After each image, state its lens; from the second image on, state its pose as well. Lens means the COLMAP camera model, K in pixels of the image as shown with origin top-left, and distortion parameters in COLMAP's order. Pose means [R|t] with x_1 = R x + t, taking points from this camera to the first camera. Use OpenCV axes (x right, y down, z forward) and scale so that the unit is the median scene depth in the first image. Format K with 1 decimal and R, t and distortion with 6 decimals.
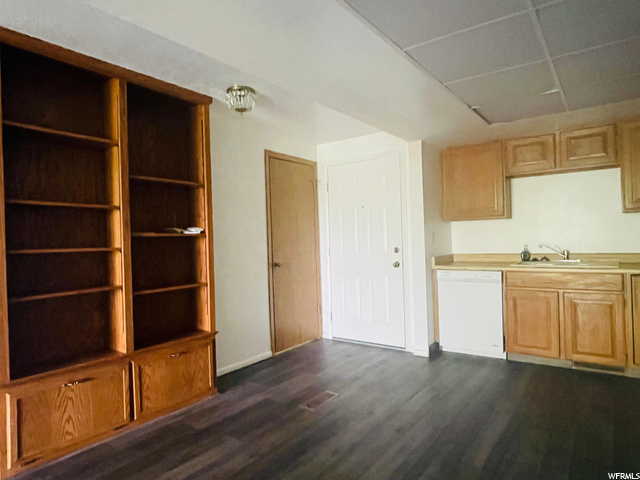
lens RADIAL K [[394.1, 0, 320.0], [0, 394.1, 240.0], [0, 0, 1]] dist [-0.001263, -0.000591]
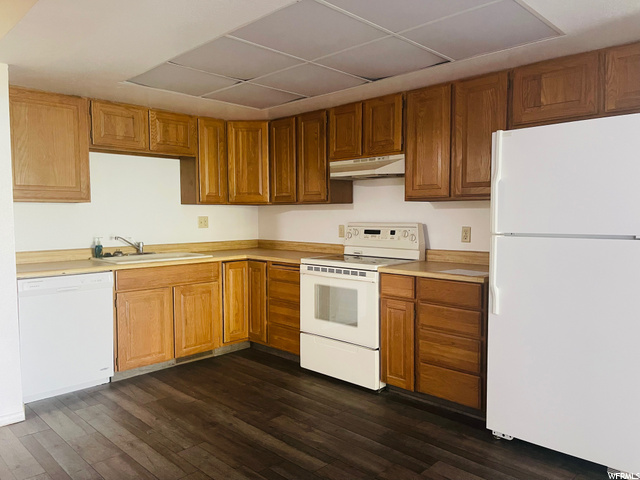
lens RADIAL K [[484.9, 0, 320.0], [0, 484.9, 240.0], [0, 0, 1]] dist [0.000125, 0.000237]
pose [[0.145666, -0.025010, 0.989018, -0.402571], [0.005372, 0.999686, 0.024489, -0.003444], [-0.989319, 0.001745, 0.145755, 0.431836]]
